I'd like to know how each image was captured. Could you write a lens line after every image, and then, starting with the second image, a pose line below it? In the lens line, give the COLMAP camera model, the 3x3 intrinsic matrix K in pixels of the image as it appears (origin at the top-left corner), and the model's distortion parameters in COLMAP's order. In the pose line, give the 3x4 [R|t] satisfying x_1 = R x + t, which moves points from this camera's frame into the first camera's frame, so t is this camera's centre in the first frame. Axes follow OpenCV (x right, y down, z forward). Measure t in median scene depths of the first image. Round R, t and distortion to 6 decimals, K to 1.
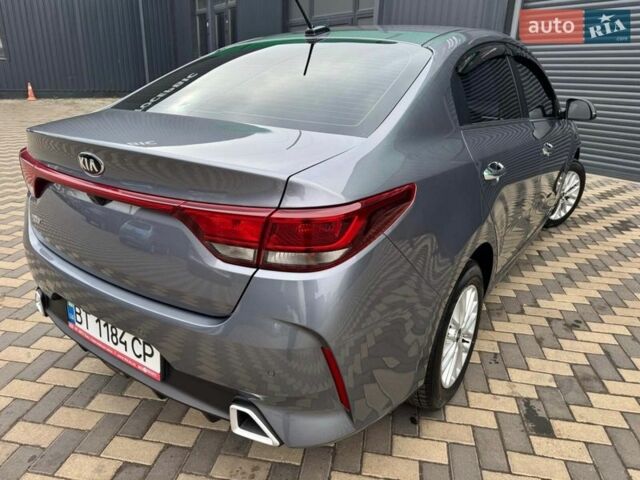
lens RADIAL K [[467.3, 0, 319.9], [0, 467.3, 241.5], [0, 0, 1]] dist [0.031282, -0.036590]
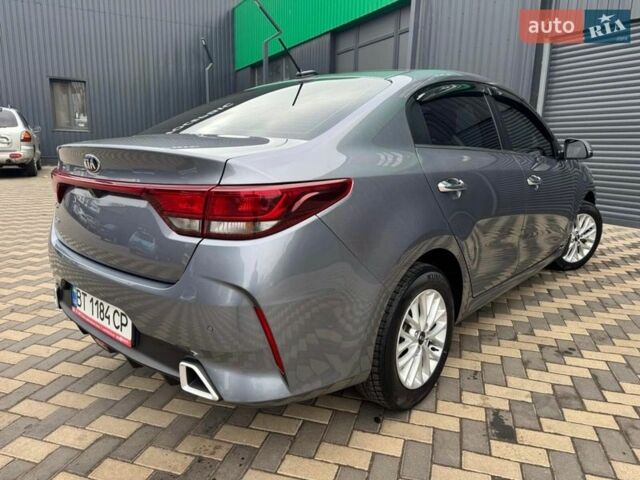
lens RADIAL K [[467.3, 0, 322.4], [0, 467.3, 239.4], [0, 0, 1]] dist [0.031282, -0.036590]
pose [[0.992977, 0.012783, -0.117615, 0.205506], [-0.030344, 0.988408, -0.148759, 0.152181], [0.114350, 0.151283, 0.981854, -0.094547]]
